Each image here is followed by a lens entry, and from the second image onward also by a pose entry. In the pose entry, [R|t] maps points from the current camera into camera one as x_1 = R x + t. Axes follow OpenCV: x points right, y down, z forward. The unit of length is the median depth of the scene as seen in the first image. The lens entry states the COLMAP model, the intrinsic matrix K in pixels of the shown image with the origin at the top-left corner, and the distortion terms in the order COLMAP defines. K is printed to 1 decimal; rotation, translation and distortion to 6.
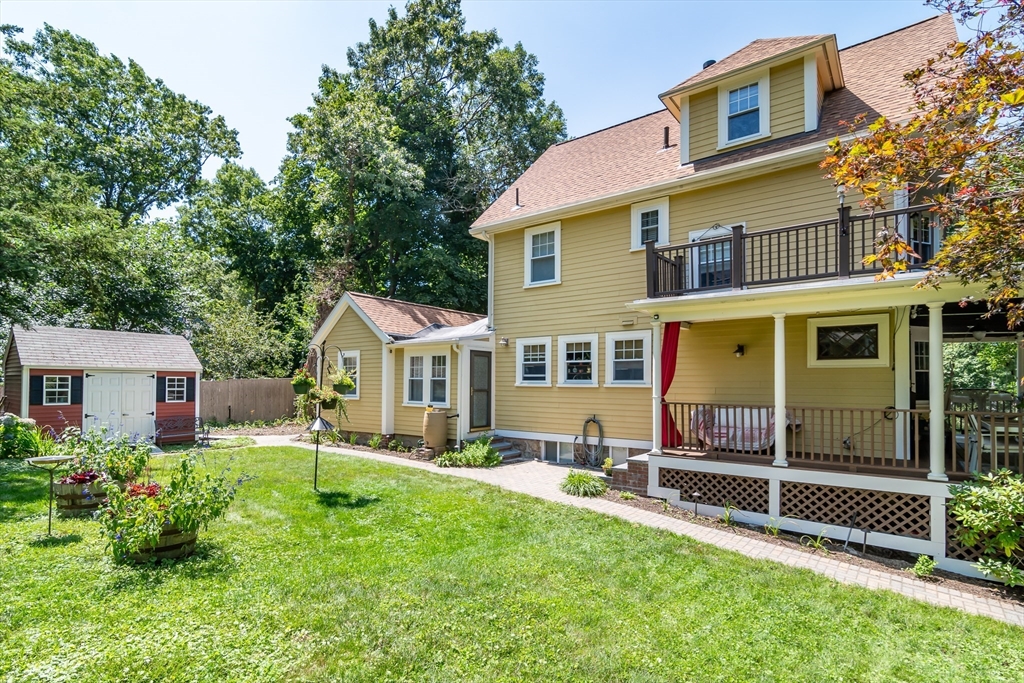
lens RADIAL K [[508.5, 0, 511.9], [0, 508.5, 372.2], [0, 0, 1]] dist [-0.001094, 0.000017]
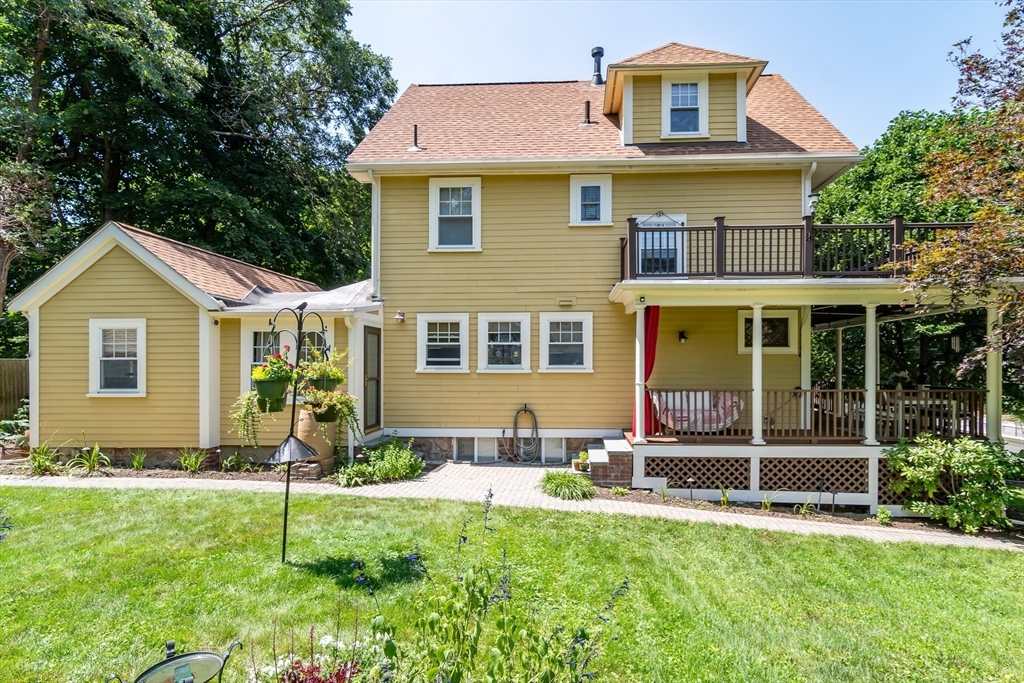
lens RADIAL K [[504.1, 0, 512.0], [0, 504.1, 365.0], [0, 0, 1]] dist [-0.001097, -0.000177]
pose [[0.818696, -0.004857, 0.574206, -0.418363], [-0.008411, 0.999756, 0.020448, -0.002753], [-0.574165, -0.021571, 0.818455, 0.336315]]
